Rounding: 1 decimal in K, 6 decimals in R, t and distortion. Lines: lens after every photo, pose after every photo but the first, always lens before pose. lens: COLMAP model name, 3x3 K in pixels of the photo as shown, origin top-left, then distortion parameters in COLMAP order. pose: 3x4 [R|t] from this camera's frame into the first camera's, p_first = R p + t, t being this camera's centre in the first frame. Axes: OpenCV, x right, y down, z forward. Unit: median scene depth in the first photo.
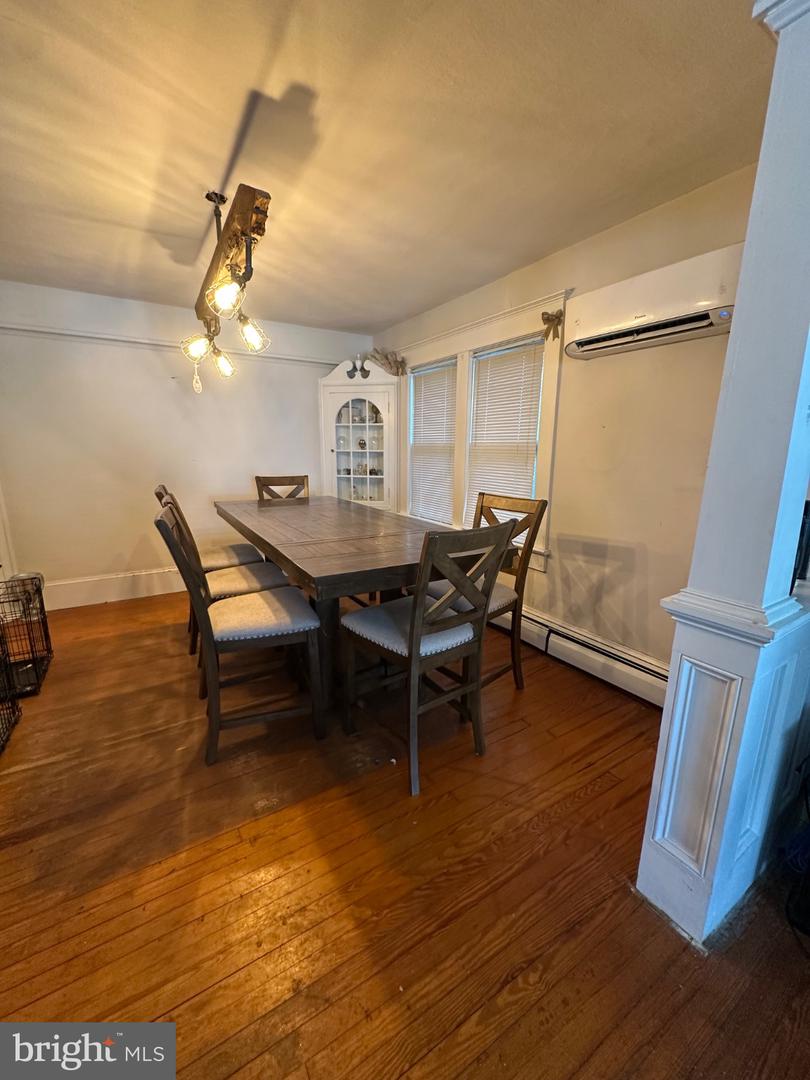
lens RADIAL K [[431.4, 0, 404.4], [0, 431.4, 538.7], [0, 0, 1]] dist [-0.005270, 0.000925]
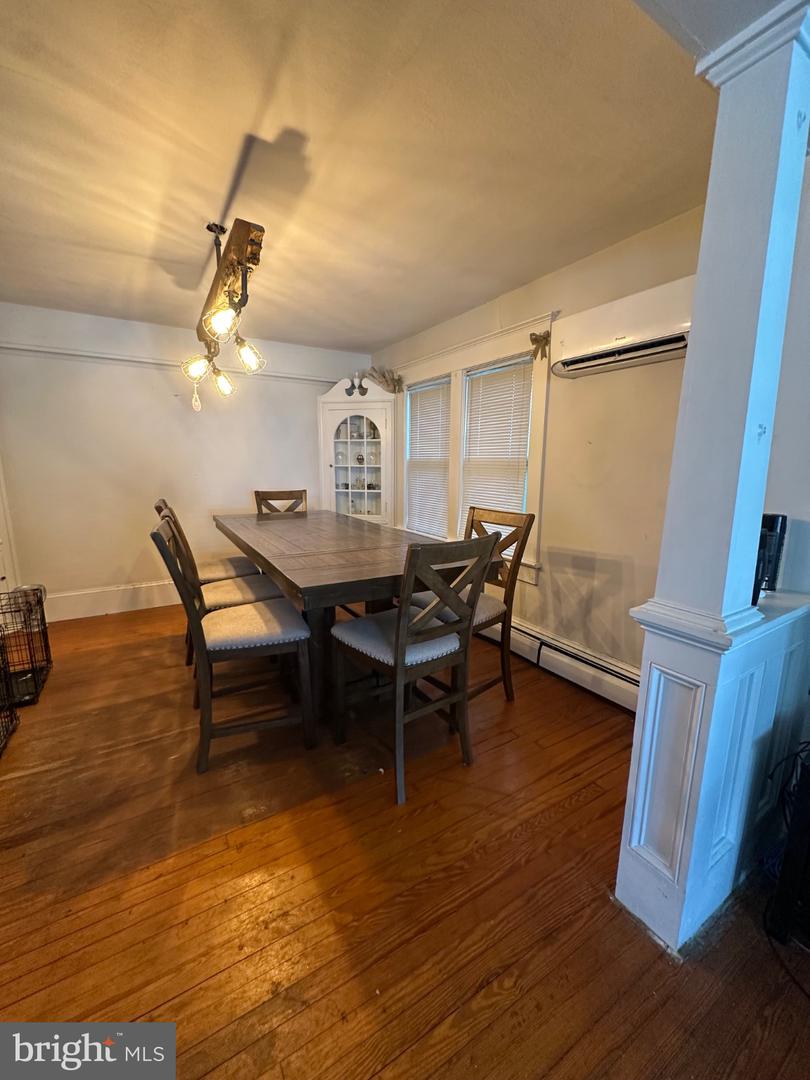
lens RADIAL K [[431.4, 0, 404.4], [0, 431.4, 538.7], [0, 0, 1]] dist [-0.005270, 0.000925]
pose [[0.999961, 0.001342, -0.008751, 0.032405], [-0.001630, 0.999454, -0.033006, 0.003587], [0.008702, 0.033019, 0.999417, -0.027004]]
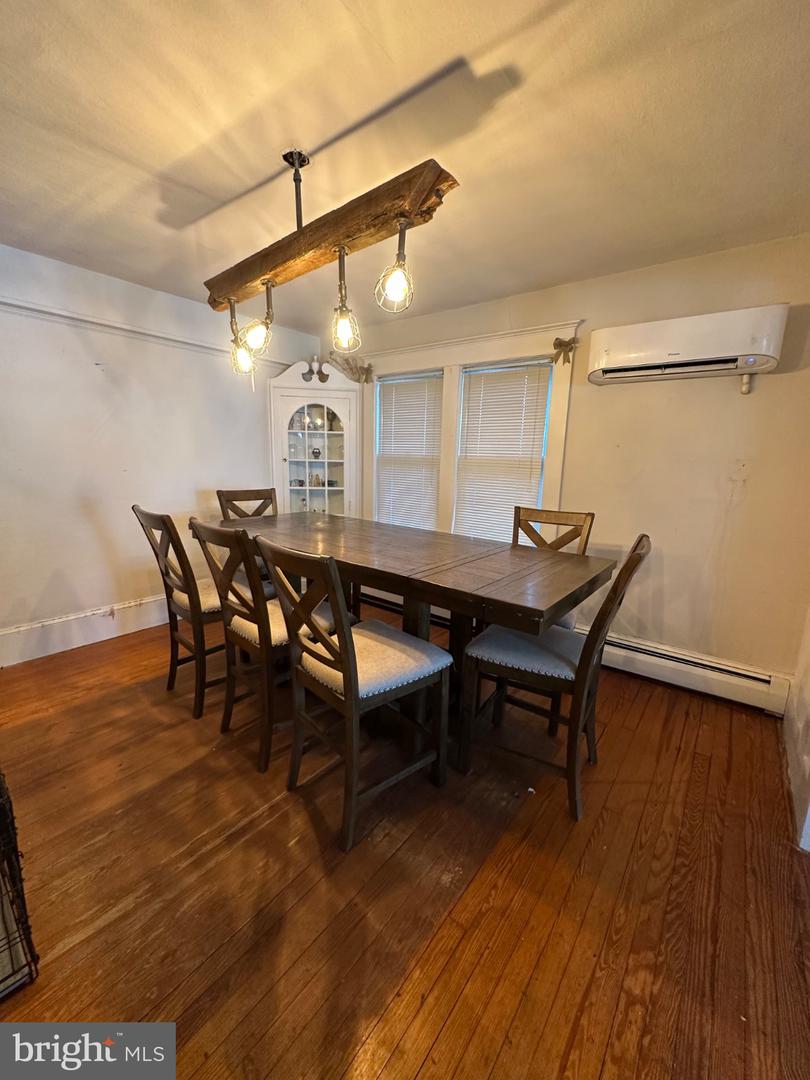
lens RADIAL K [[431.4, 0, 398.9], [0, 431.4, 538.8], [0, 0, 1]] dist [-0.005270, 0.000925]
pose [[0.937791, -0.048821, 0.343750, -0.534872], [0.053148, 0.998582, -0.003172, -0.051038], [-0.343108, 0.021245, 0.939056, 0.163886]]
